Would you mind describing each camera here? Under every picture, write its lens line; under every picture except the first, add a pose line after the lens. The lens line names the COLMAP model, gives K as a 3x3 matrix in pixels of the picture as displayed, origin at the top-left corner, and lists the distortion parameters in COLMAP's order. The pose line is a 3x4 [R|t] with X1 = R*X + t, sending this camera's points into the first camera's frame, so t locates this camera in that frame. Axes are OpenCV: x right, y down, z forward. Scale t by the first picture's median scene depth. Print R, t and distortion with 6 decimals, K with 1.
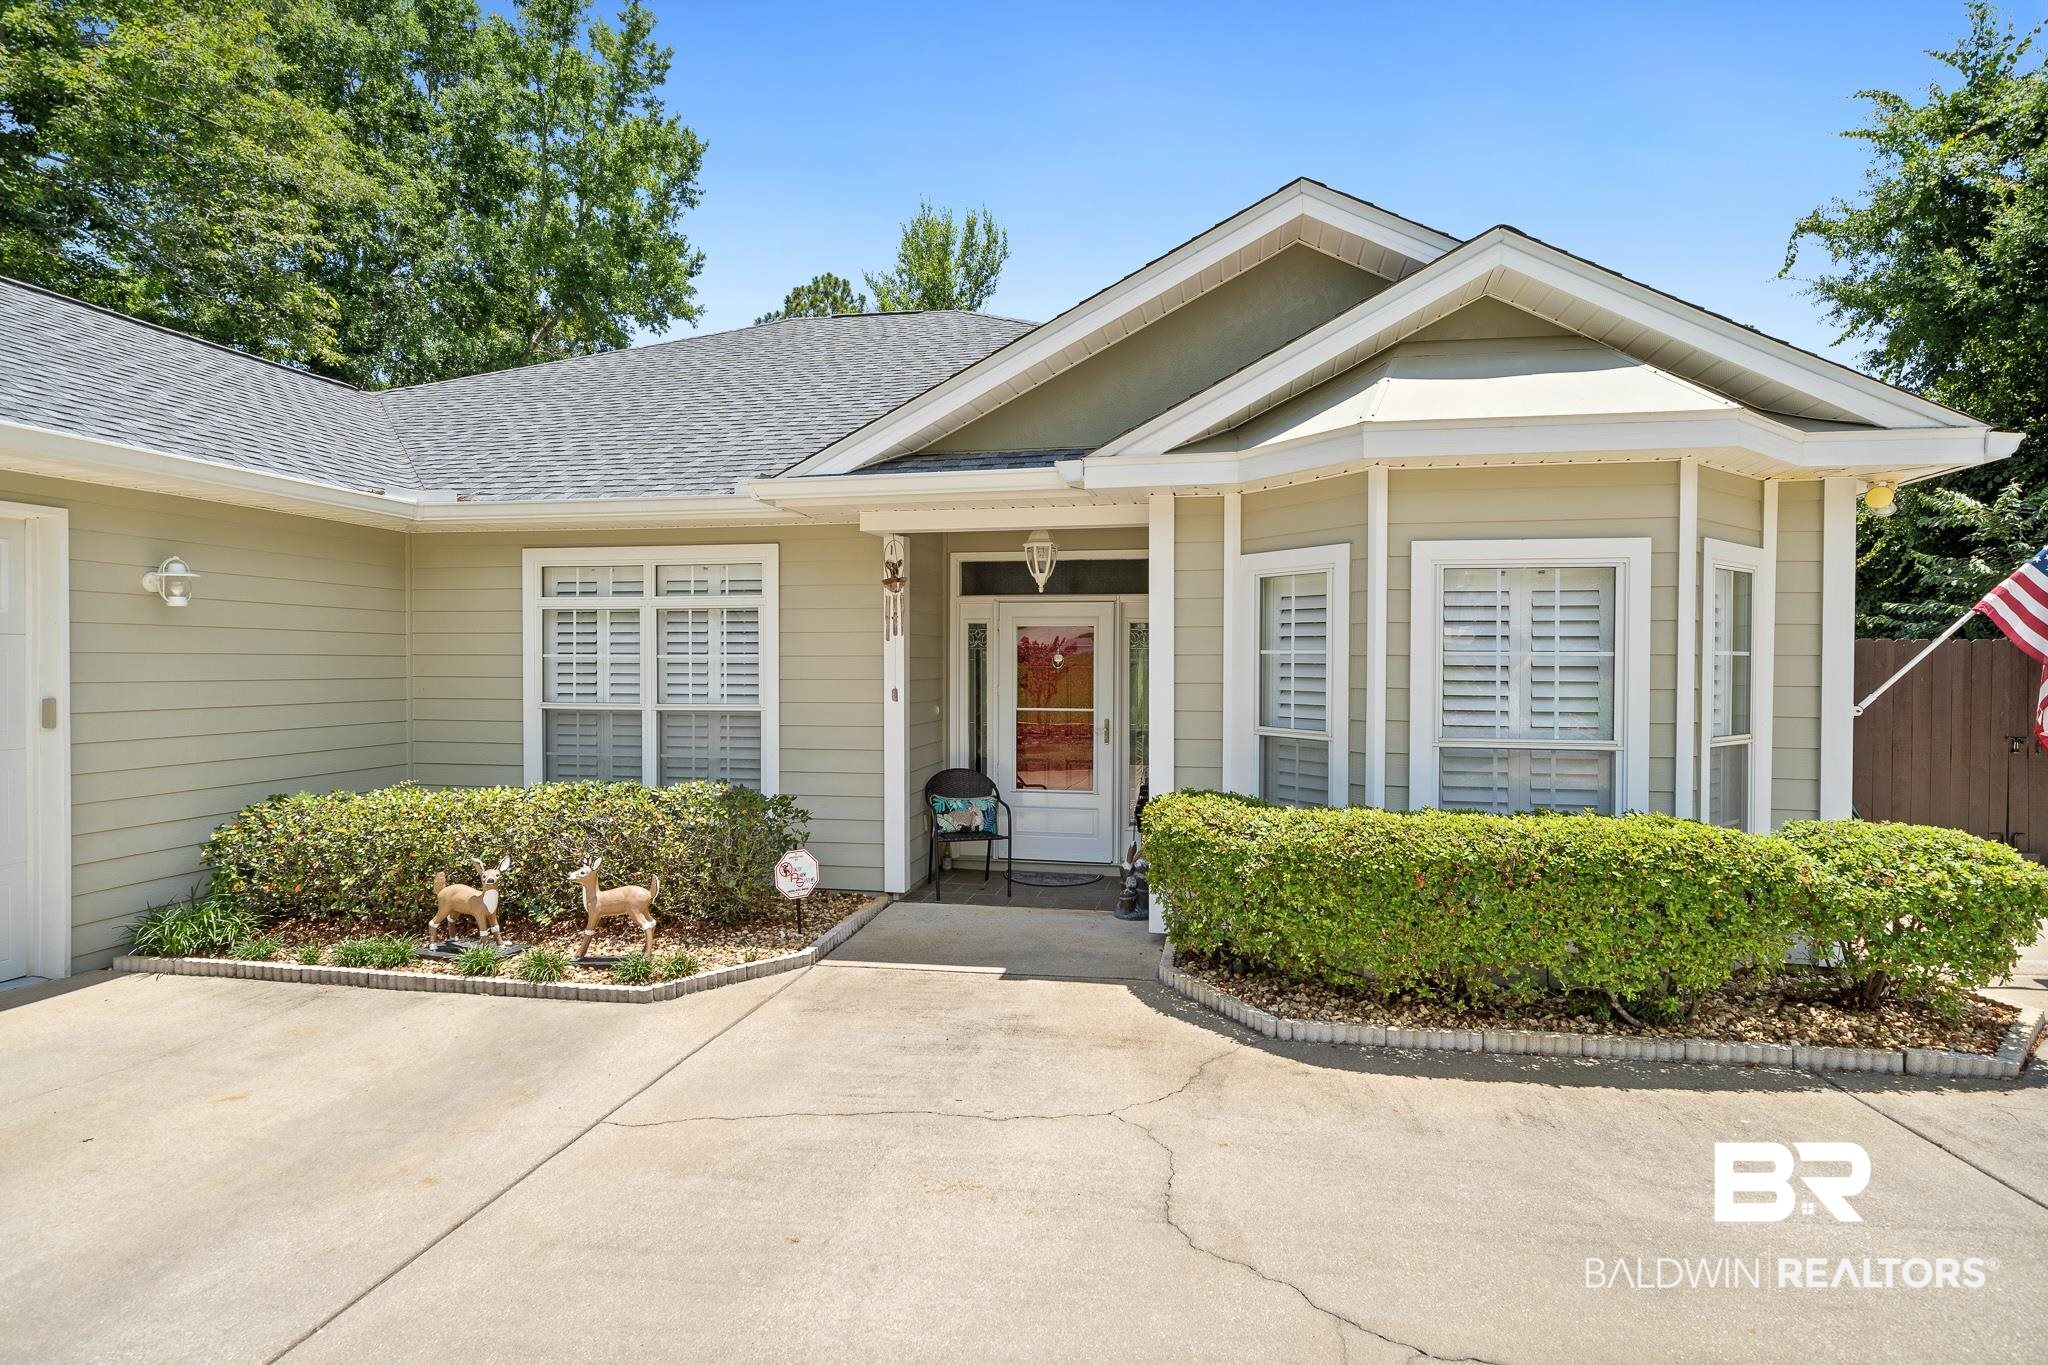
lens RADIAL K [[1085.8, 0, 1025.2], [0, 1085.8, 680.1], [0, 0, 1]] dist [-0.002691, -0.001011]
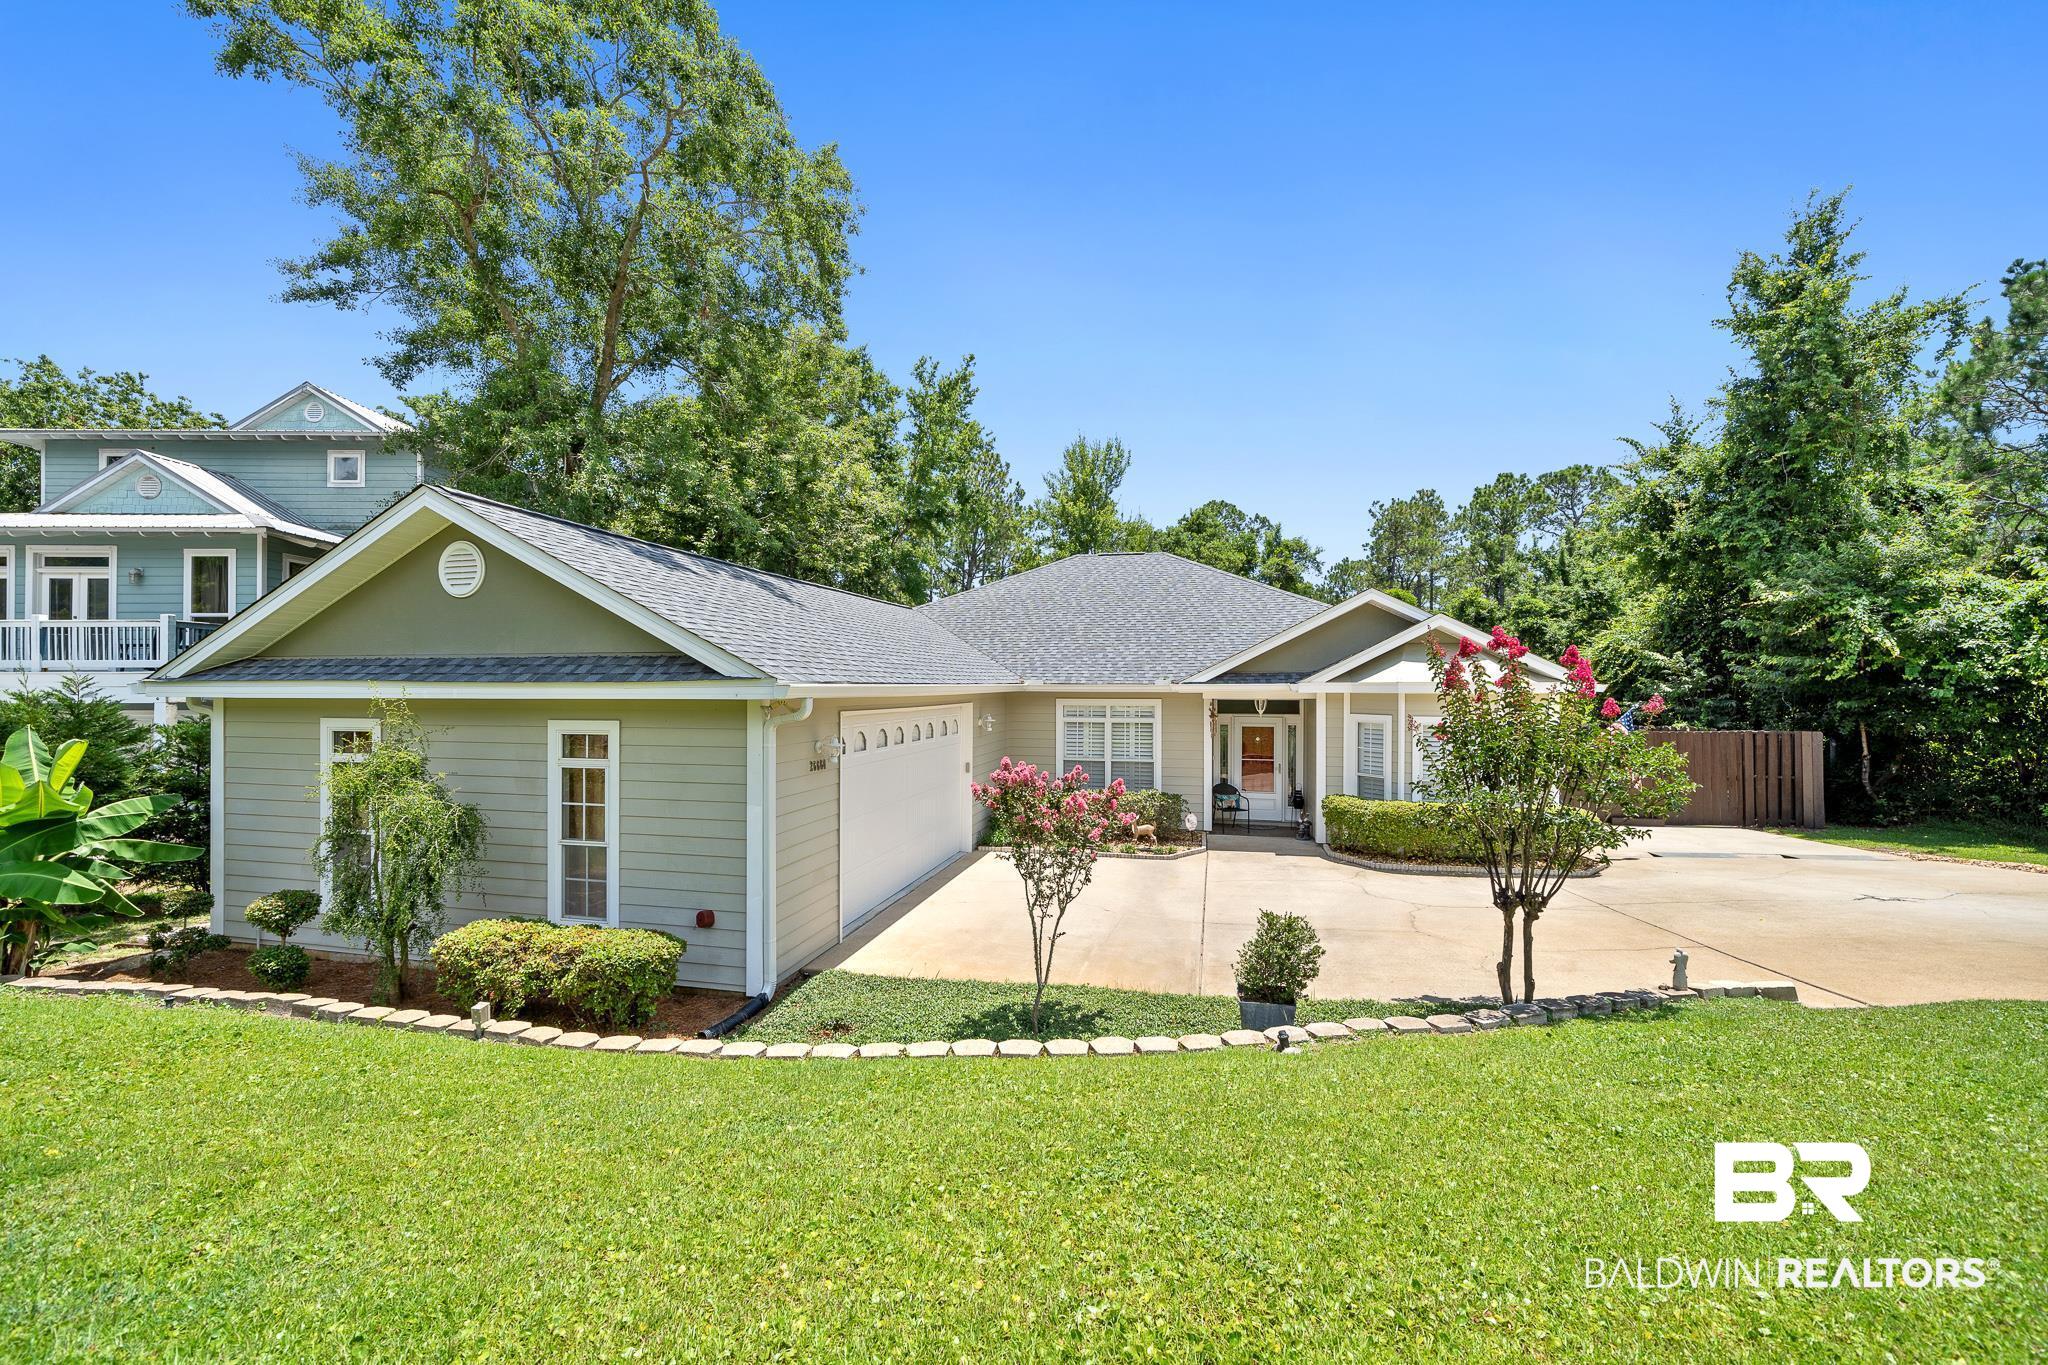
lens RADIAL K [[821.8, 0, 1021.3], [0, 821.8, 684.6], [0, 0, 1]] dist [-0.003060, -0.001439]
pose [[0.998743, -0.002827, -0.050043, -0.467410], [0.002131, 0.999900, -0.013956, -0.133139], [0.050077, 0.013831, 0.998650, -1.022865]]
